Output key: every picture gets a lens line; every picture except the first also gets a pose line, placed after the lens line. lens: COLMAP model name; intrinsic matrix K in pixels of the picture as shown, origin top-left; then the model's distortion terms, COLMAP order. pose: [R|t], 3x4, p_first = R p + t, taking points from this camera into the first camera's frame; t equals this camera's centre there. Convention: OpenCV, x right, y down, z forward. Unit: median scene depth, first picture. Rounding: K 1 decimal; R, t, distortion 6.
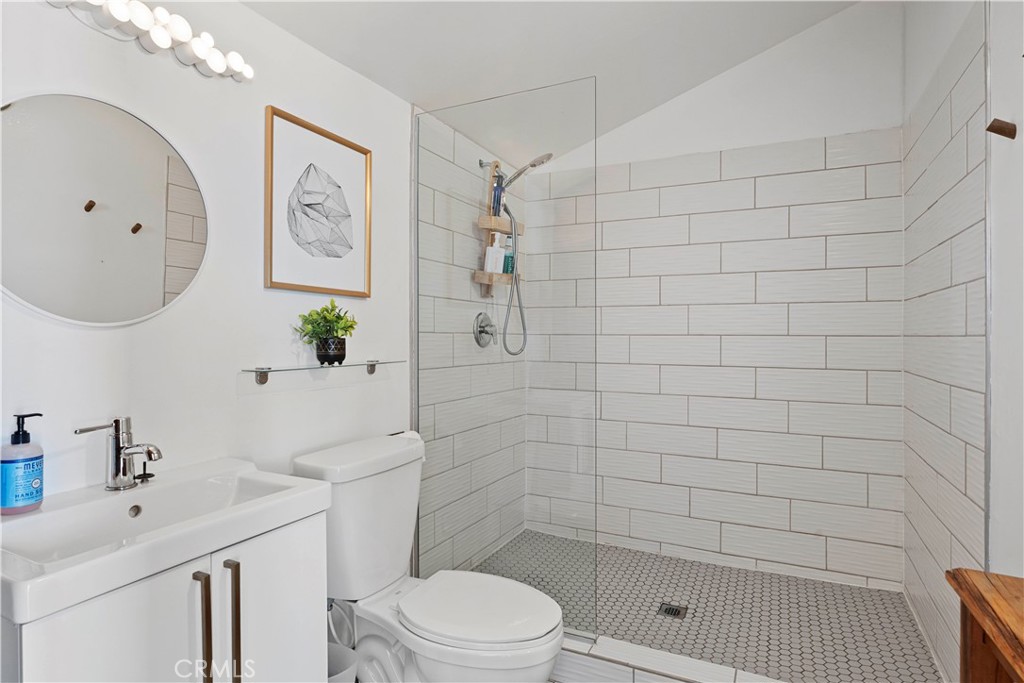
lens RADIAL K [[547.1, 0, 512.0], [0, 547.1, 341.5], [0, 0, 1]] dist [0.001225, 0.000170]
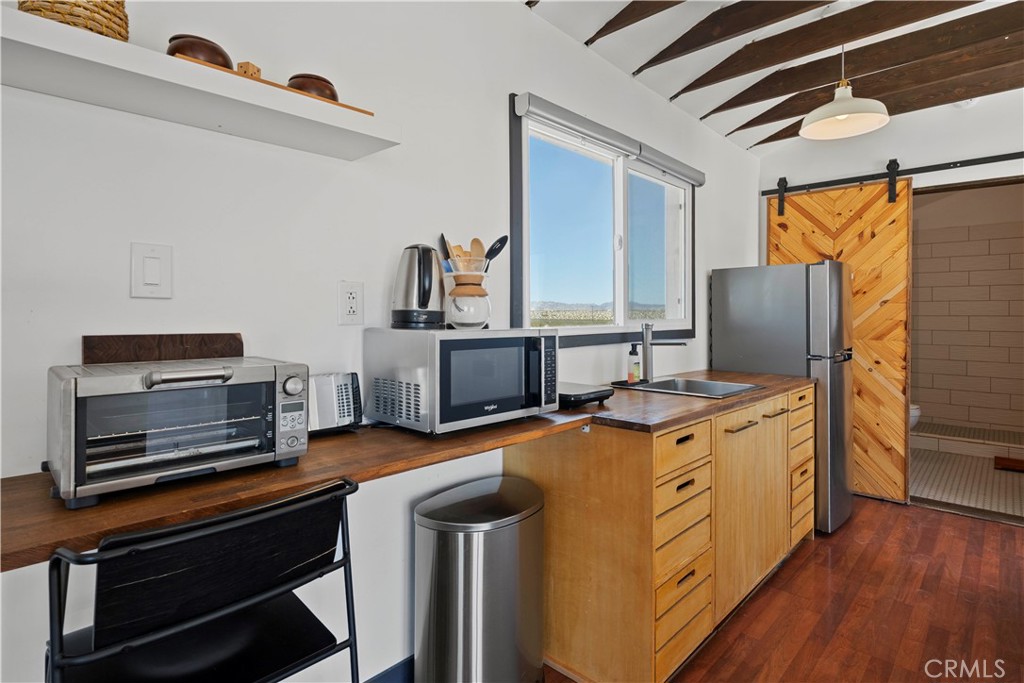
lens RADIAL K [[518.7, 0, 511.4], [0, 518.7, 315.0], [0, 0, 1]] dist [0.000115, 0.000204]
pose [[0.954989, -0.000115, -0.296641, -0.692182], [-0.001281, 0.999989, -0.004512, -0.004225], [0.296639, 0.004689, 0.954978, -1.394456]]
